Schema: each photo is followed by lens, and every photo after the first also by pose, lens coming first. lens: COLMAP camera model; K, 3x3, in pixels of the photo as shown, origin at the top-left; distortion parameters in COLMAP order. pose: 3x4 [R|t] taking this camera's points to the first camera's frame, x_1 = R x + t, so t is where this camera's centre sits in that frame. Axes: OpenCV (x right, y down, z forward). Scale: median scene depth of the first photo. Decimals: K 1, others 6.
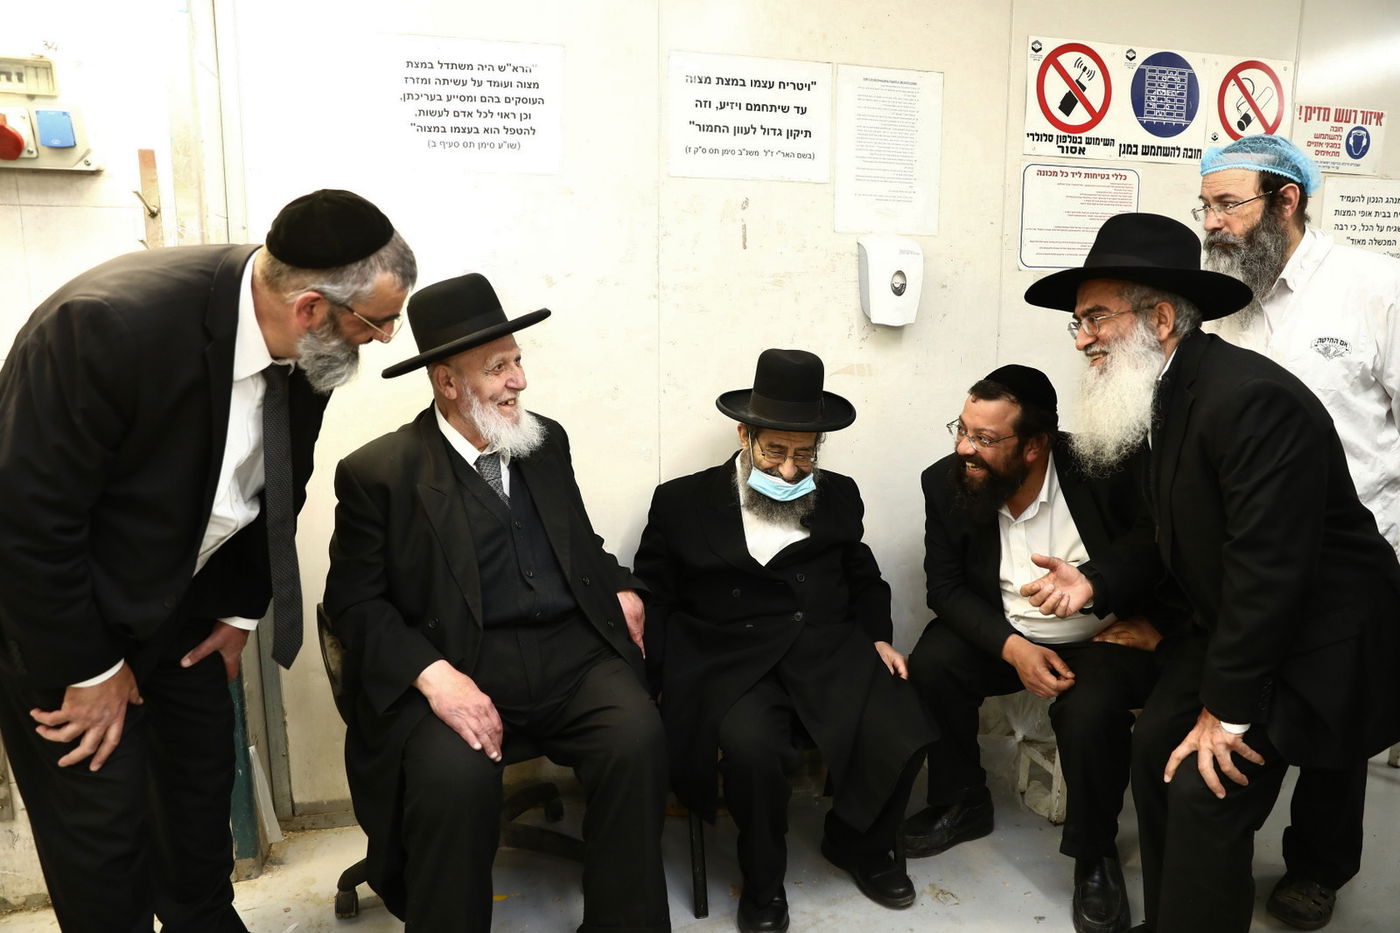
lens RADIAL K [[968.4, 0, 700.0], [0, 968.4, 466.5], [0, 0, 1]] dist [-0.111572, 0.087668]
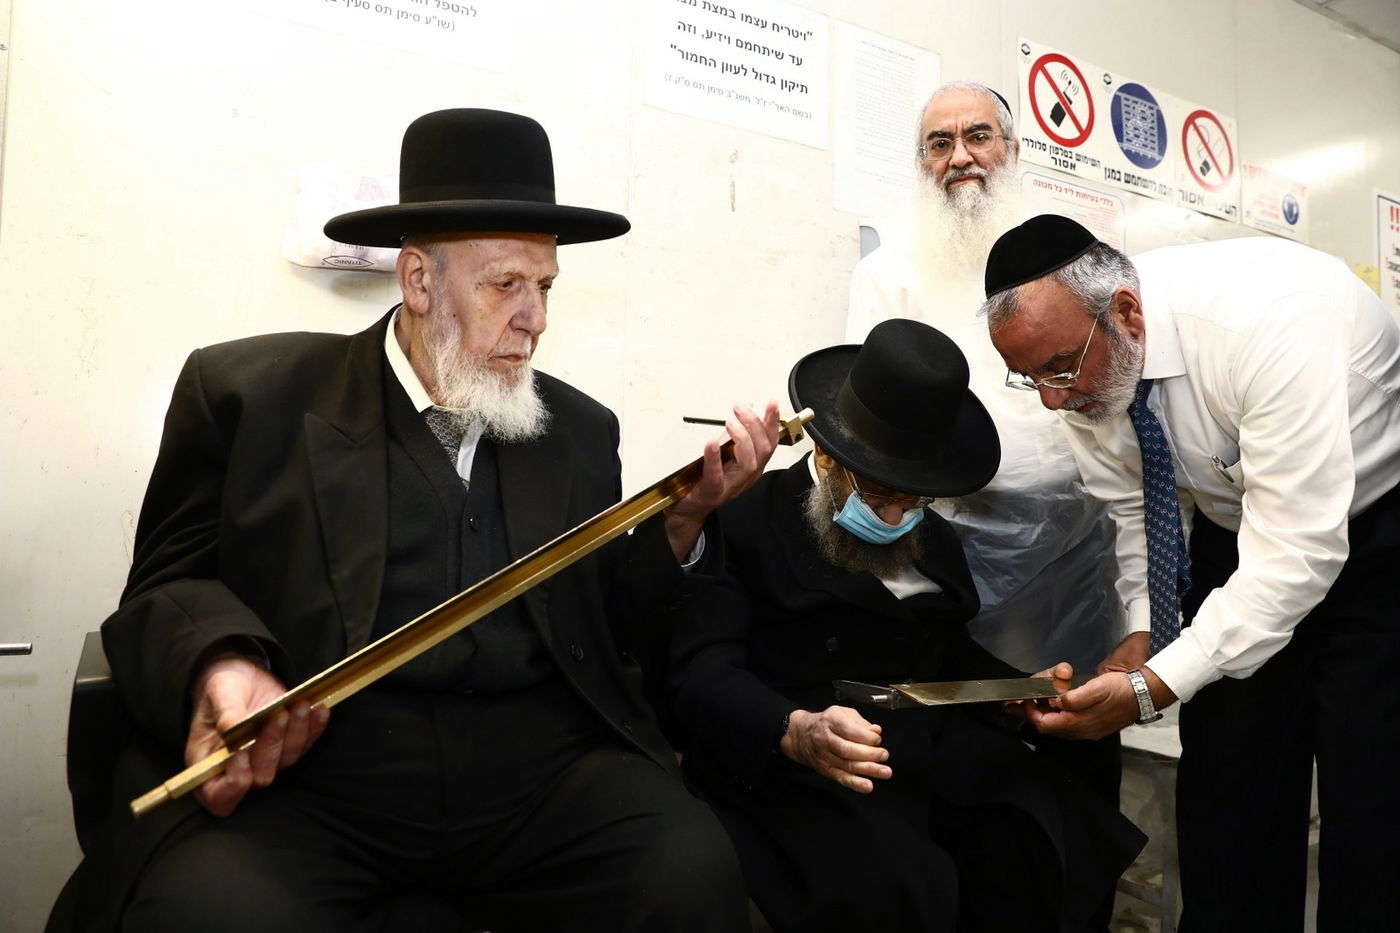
lens RADIAL K [[968.4, 0, 700.0], [0, 968.4, 466.5], [0, 0, 1]] dist [-0.111572, 0.087668]
pose [[0.965662, 0.033573, 0.257625, -0.162219], [0.025227, 0.974812, -0.221596, 0.135752], [-0.258576, 0.220486, 0.940492, 0.313092]]
